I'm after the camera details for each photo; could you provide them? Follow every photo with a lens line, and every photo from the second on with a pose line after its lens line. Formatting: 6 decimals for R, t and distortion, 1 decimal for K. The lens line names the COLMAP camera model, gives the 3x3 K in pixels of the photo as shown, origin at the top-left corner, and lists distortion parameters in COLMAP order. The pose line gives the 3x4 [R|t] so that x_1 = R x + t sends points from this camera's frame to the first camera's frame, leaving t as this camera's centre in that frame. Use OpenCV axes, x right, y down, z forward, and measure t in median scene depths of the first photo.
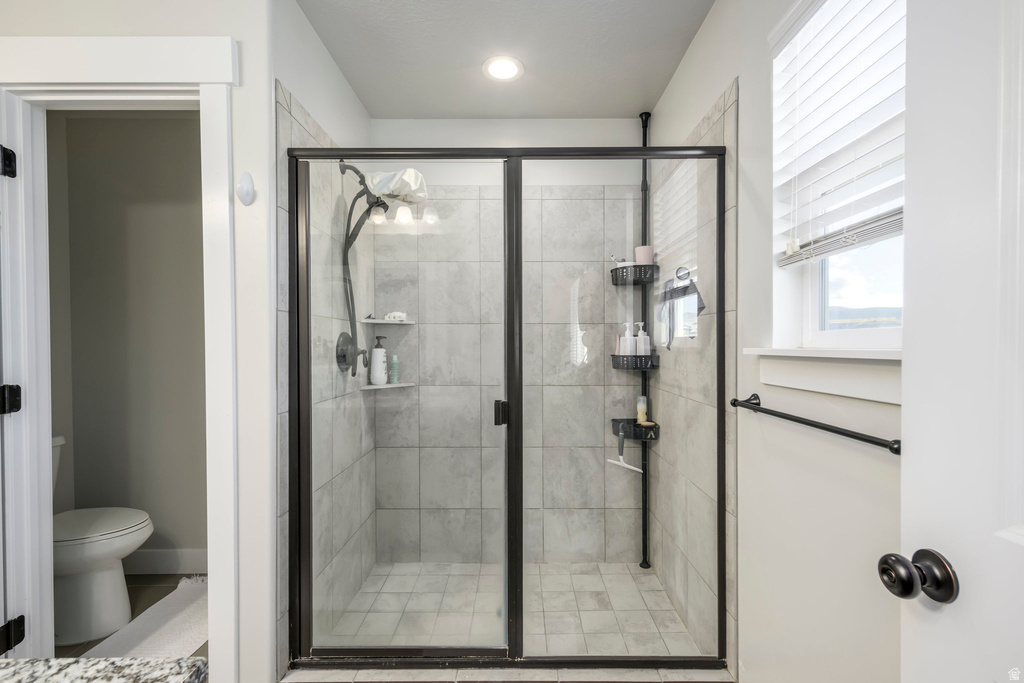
lens RADIAL K [[445.5, 0, 512.4], [0, 445.5, 345.8], [0, 0, 1]] dist [0.015163, -0.001960]
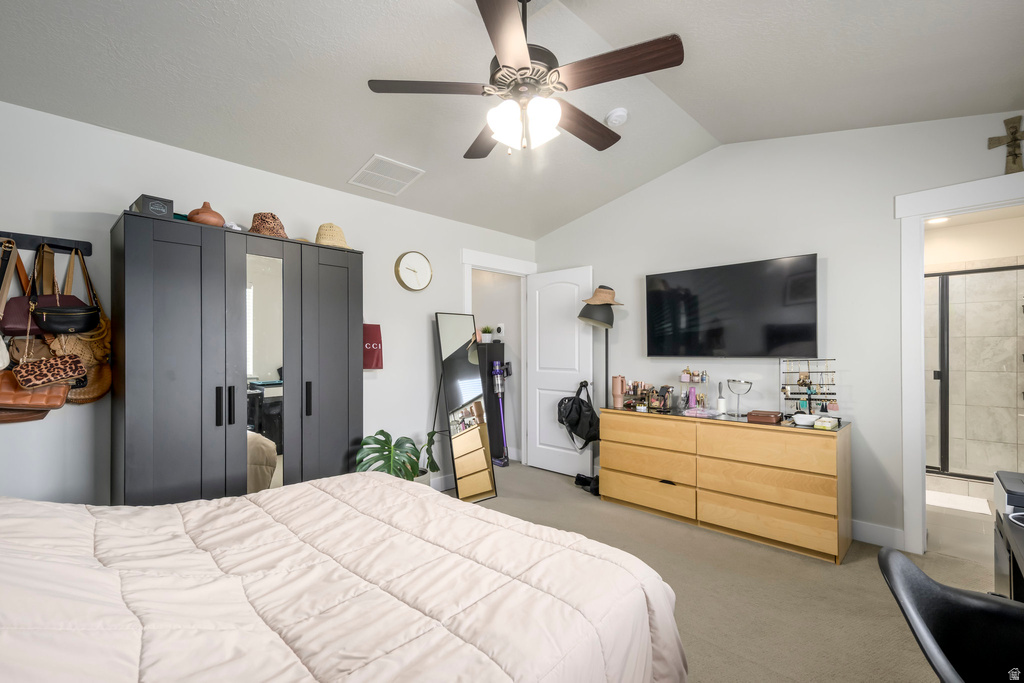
lens RADIAL K [[445.5, 0, 518.7], [0, 445.5, 347.1], [0, 0, 1]] dist [0.015163, -0.001960]
pose [[0.733881, 0.003142, -0.679271, -0.019650], [-0.004190, 0.999991, 0.000099, -0.001620], [0.679265, 0.002774, 0.733888, -1.589341]]
